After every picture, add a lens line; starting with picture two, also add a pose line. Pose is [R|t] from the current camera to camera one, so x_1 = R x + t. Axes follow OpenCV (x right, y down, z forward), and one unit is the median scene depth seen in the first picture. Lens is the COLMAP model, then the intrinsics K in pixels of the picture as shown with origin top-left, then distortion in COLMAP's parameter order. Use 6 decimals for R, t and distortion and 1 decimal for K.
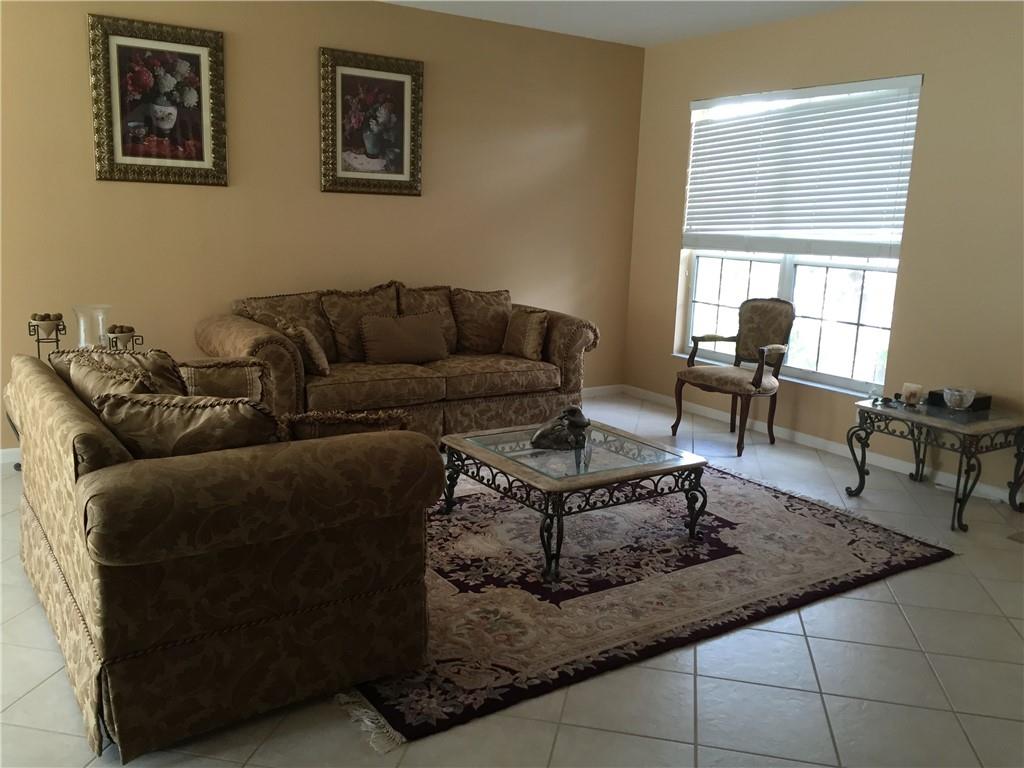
lens RADIAL K [[881.5, 0, 512.8], [0, 881.5, 375.1], [0, 0, 1]] dist [0.092210, -0.117030]
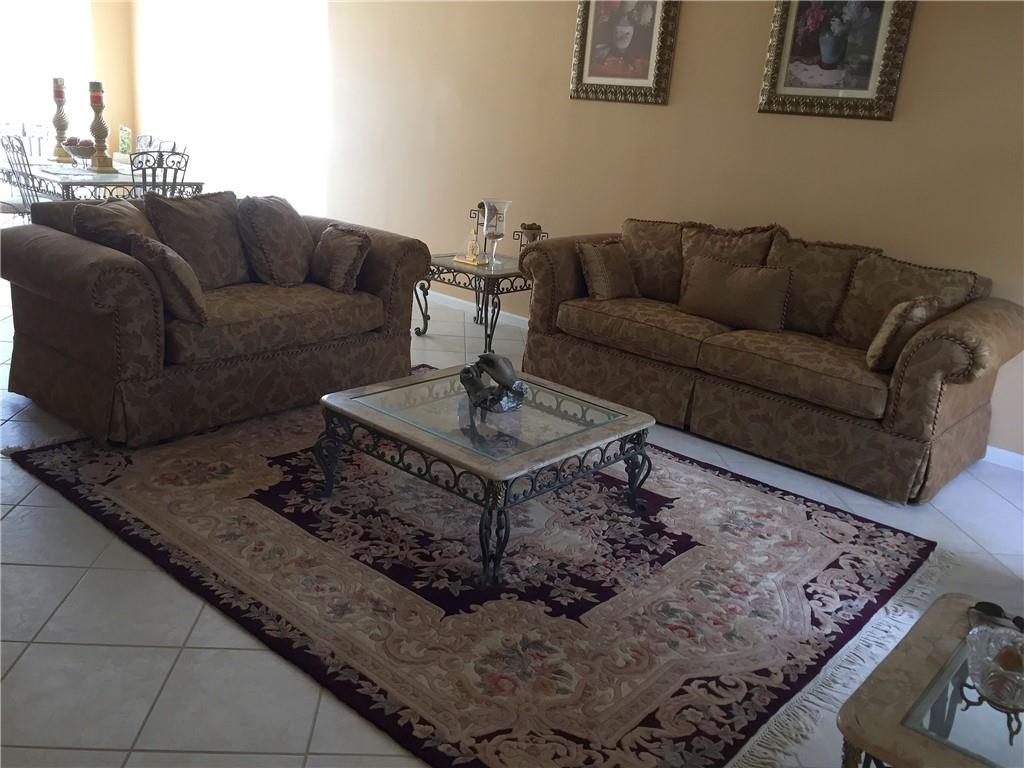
lens RADIAL K [[881.5, 0, 512.8], [0, 881.5, 375.1], [0, 0, 1]] dist [0.092210, -0.117030]
pose [[0.248152, 0.267763, -0.930980, 0.662548], [-0.247587, 0.946653, 0.206276, -0.095670], [0.936548, 0.179310, 0.301208, 0.632786]]
